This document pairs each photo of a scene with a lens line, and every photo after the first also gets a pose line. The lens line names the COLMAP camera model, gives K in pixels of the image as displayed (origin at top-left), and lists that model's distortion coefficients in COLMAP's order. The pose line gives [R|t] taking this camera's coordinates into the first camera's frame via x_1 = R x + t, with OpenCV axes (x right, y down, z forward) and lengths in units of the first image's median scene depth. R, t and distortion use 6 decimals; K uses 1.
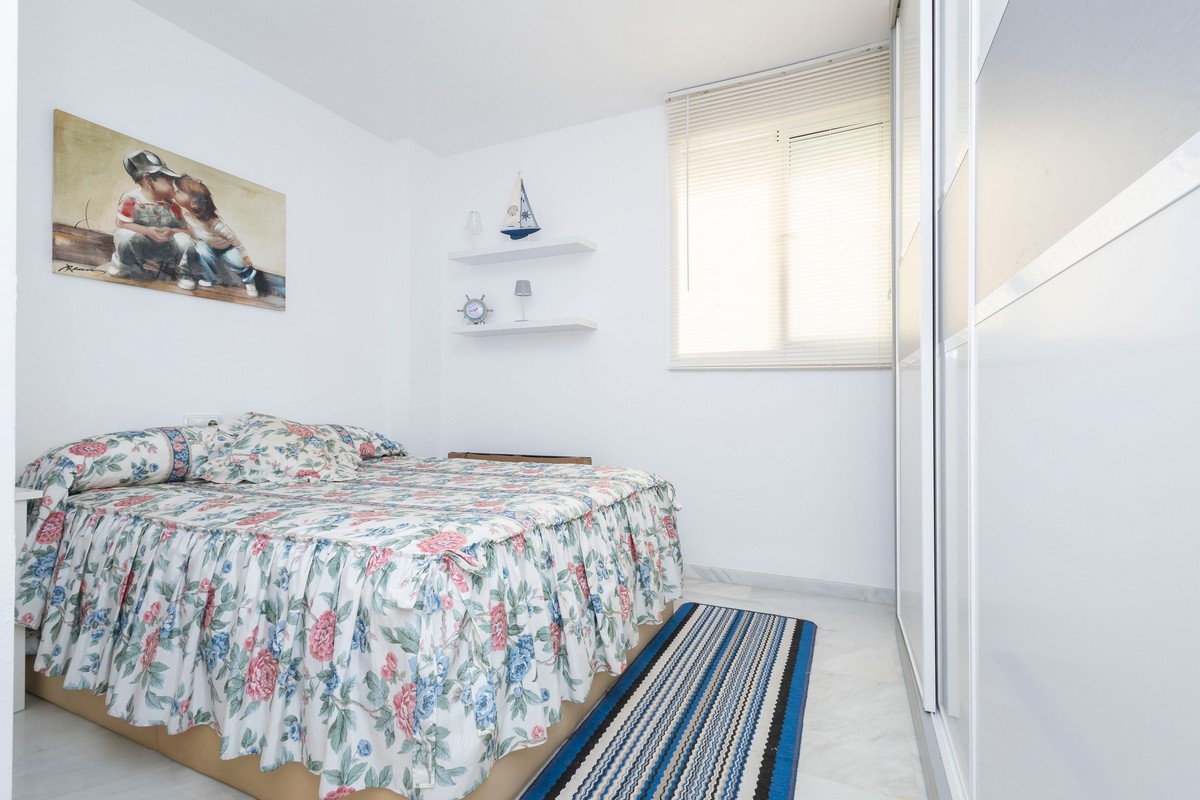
lens RADIAL K [[556.9, 0, 599.4], [0, 556.9, 397.5], [0, 0, 1]] dist [0.006293, -0.000970]
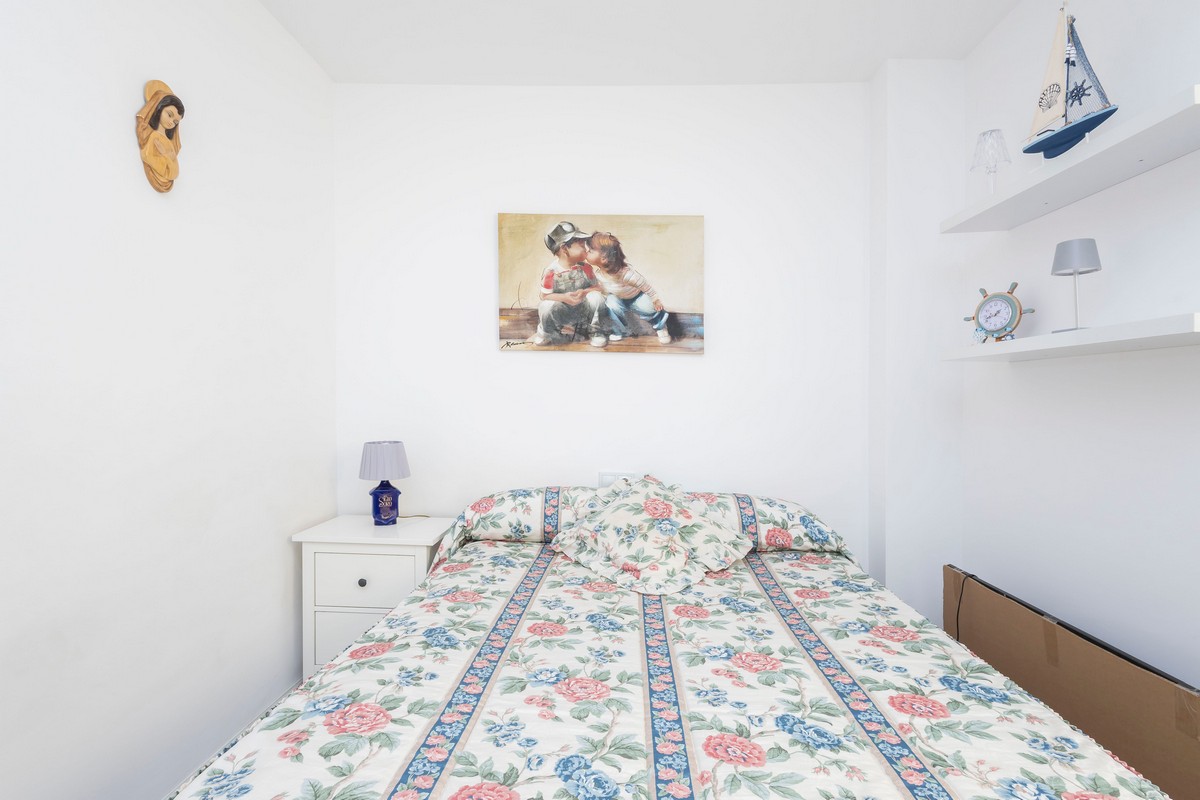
lens RADIAL K [[556.9, 0, 602.4], [0, 556.9, 402.6], [0, 0, 1]] dist [0.006293, -0.000970]
pose [[0.383503, 0.017152, -0.923380, 0.185150], [-0.006882, 0.999853, 0.015715, -0.109523], [0.923514, 0.000328, 0.383565, 0.626143]]
